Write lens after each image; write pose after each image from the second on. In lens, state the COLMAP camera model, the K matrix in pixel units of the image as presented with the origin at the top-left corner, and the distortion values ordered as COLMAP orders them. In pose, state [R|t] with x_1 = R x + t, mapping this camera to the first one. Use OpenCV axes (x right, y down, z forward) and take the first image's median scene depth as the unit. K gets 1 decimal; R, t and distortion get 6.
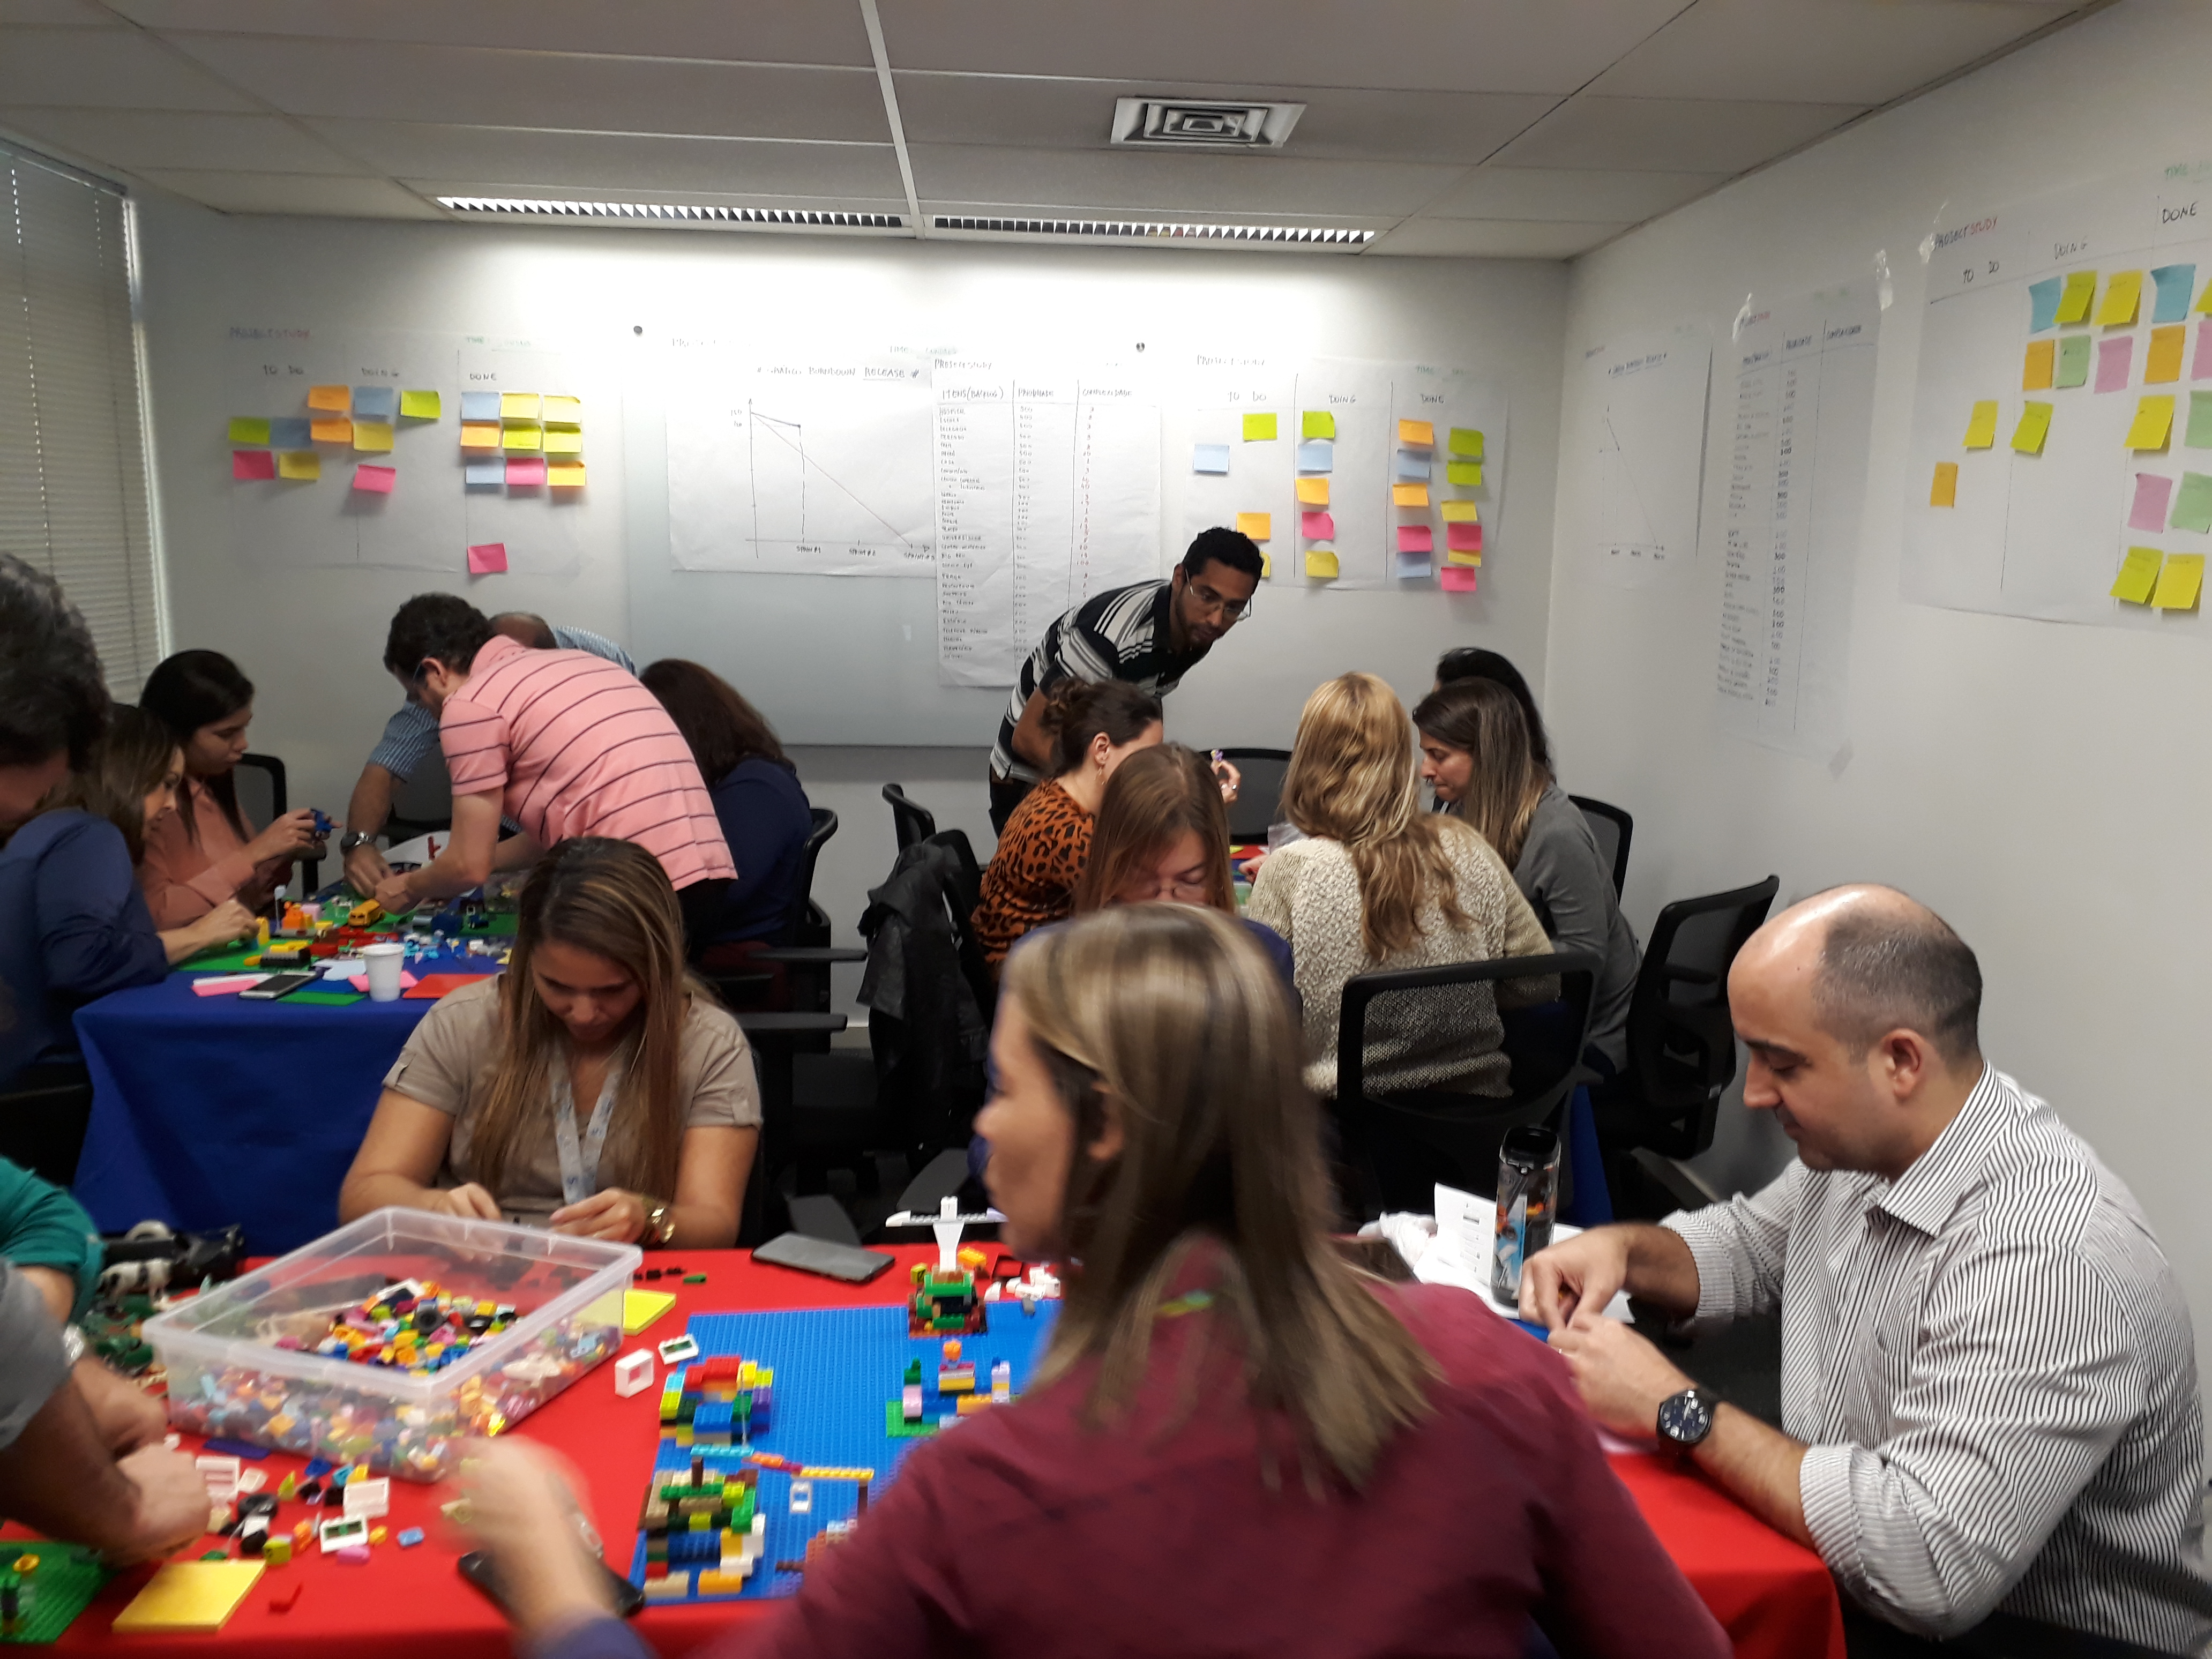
lens RADIAL K [[1667.4, 0, 1106.0], [0, 1667.4, 829.5], [0, 0, 1]] dist [0.004251, -0.051342]
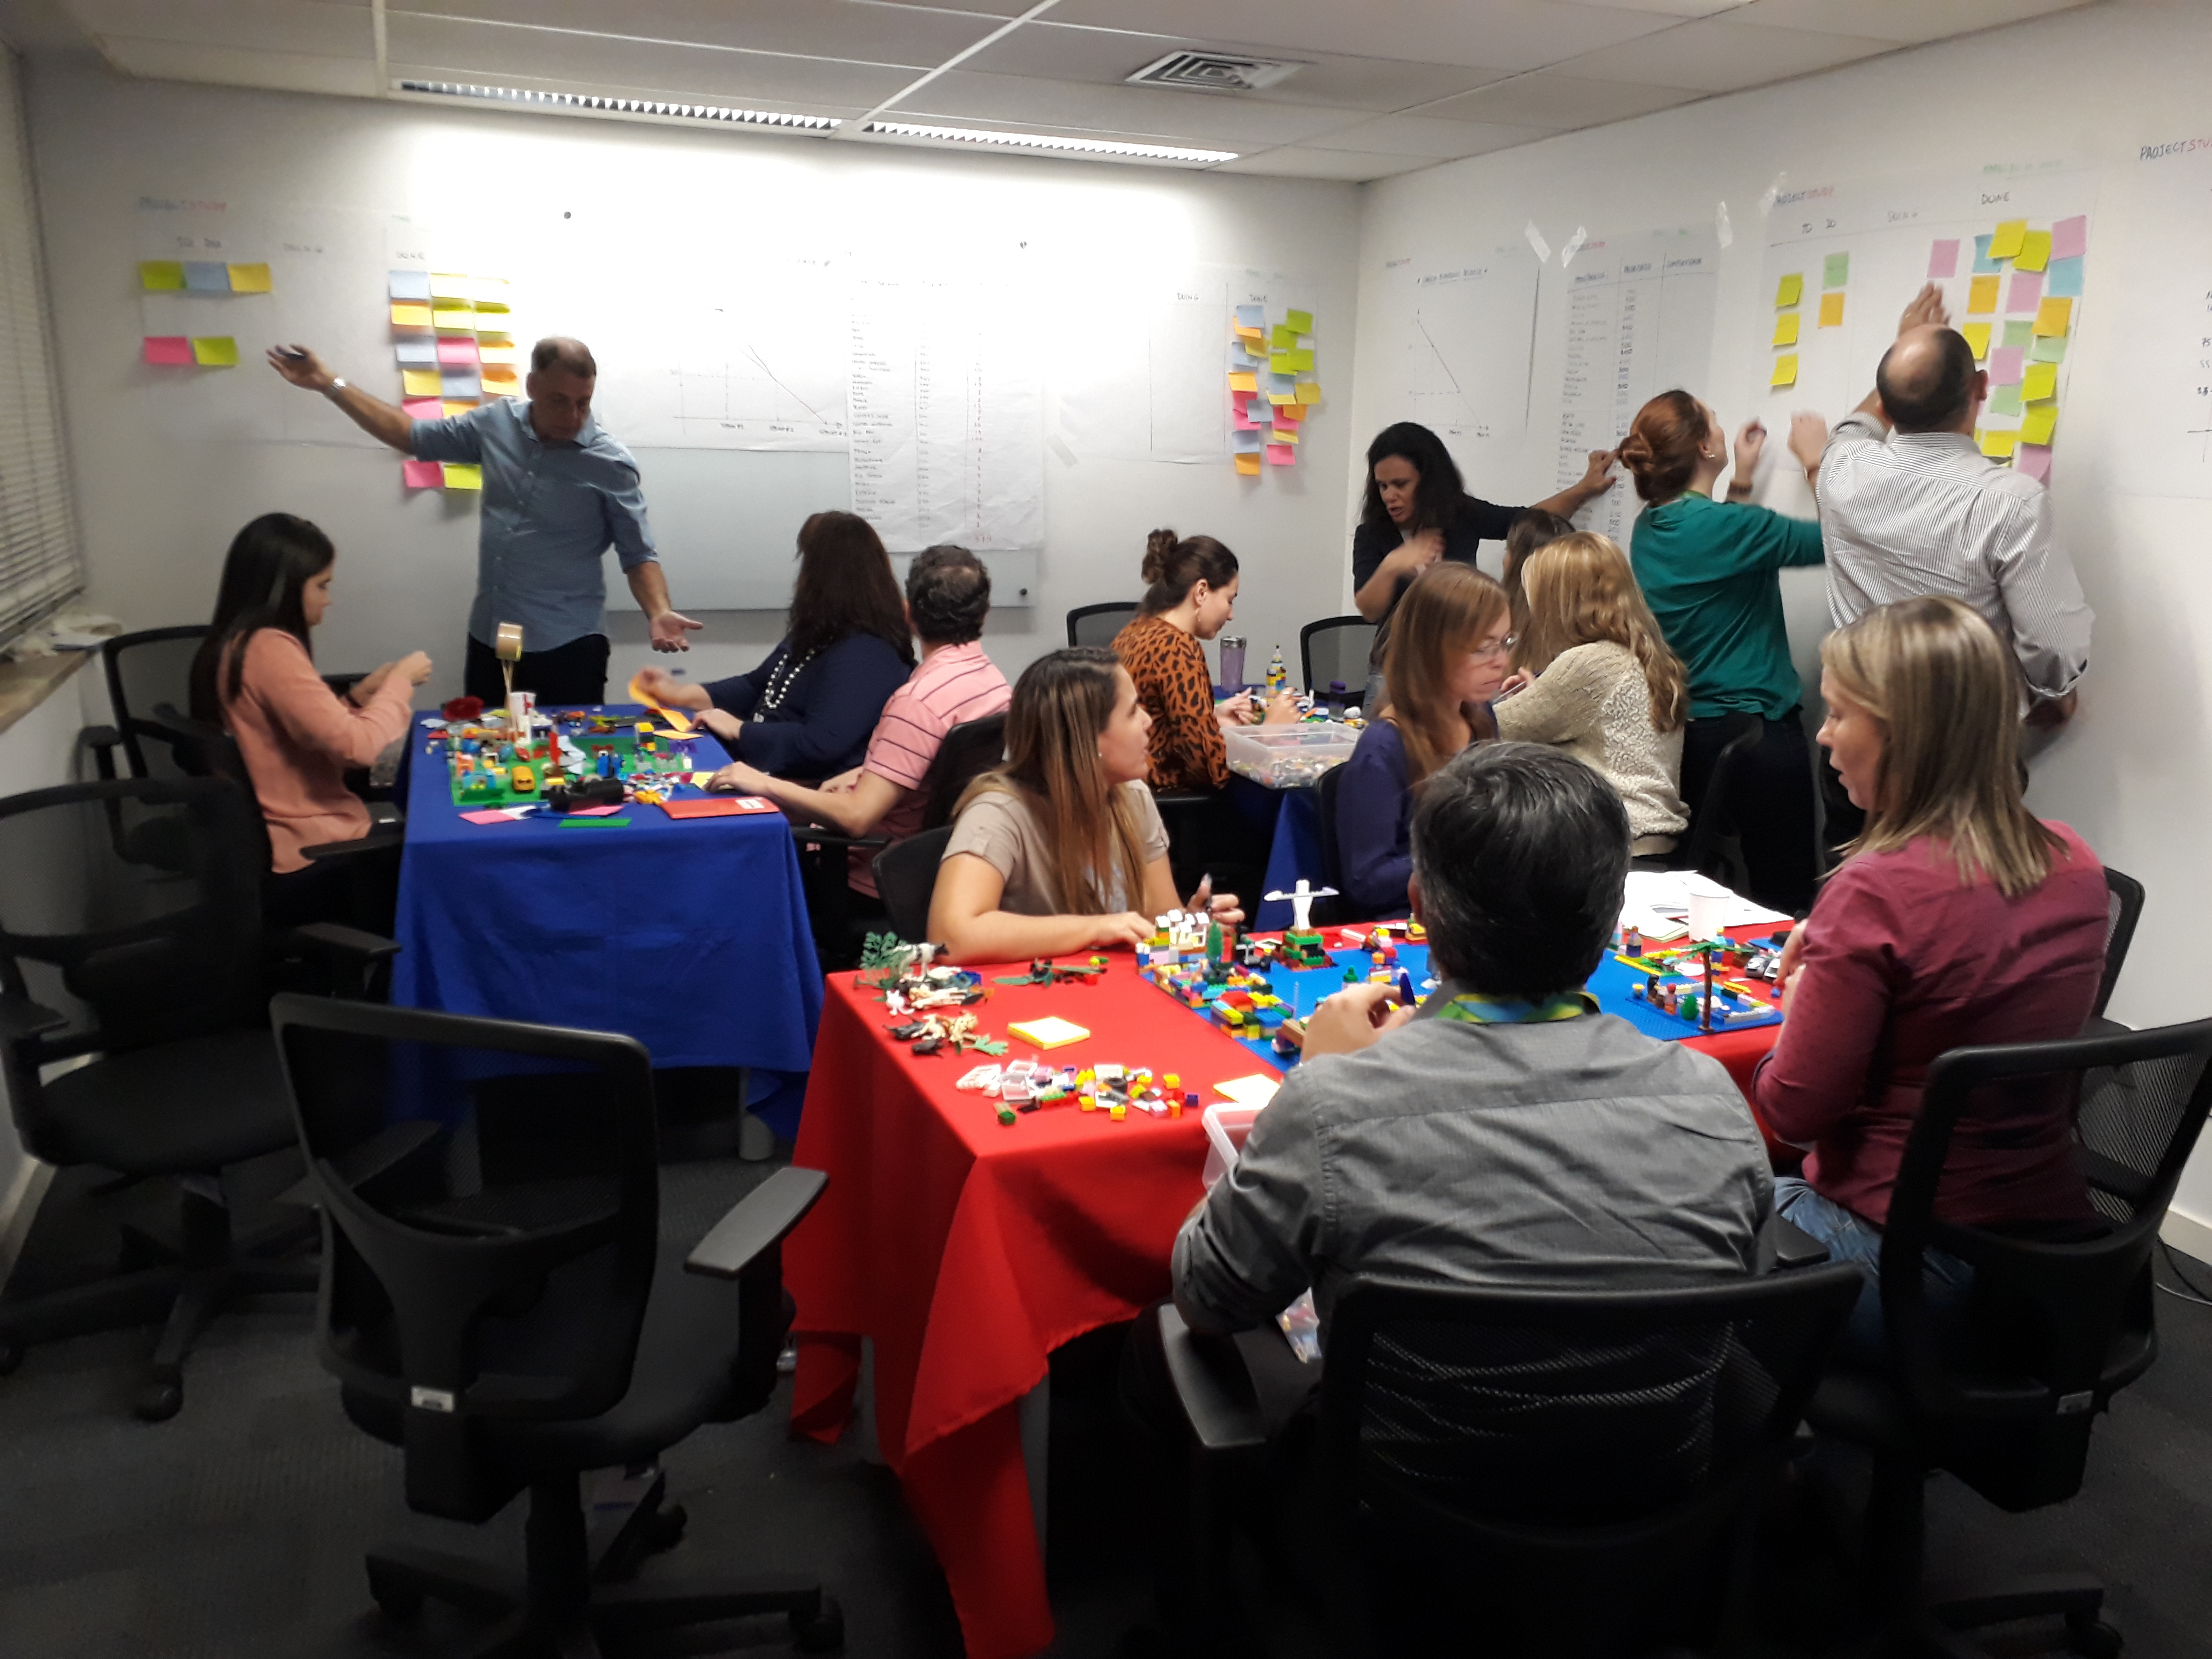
lens RADIAL K [[1708.0, 0, 1106.0], [0, 1708.0, 829.5], [0, 0, 1]] dist [-0.058617, 0.063510]
pose [[0.964038, -0.055260, 0.259954, -0.249255], [0.040028, 0.997177, 0.063532, 0.032111], [-0.262731, -0.050842, 0.963529, -0.135157]]
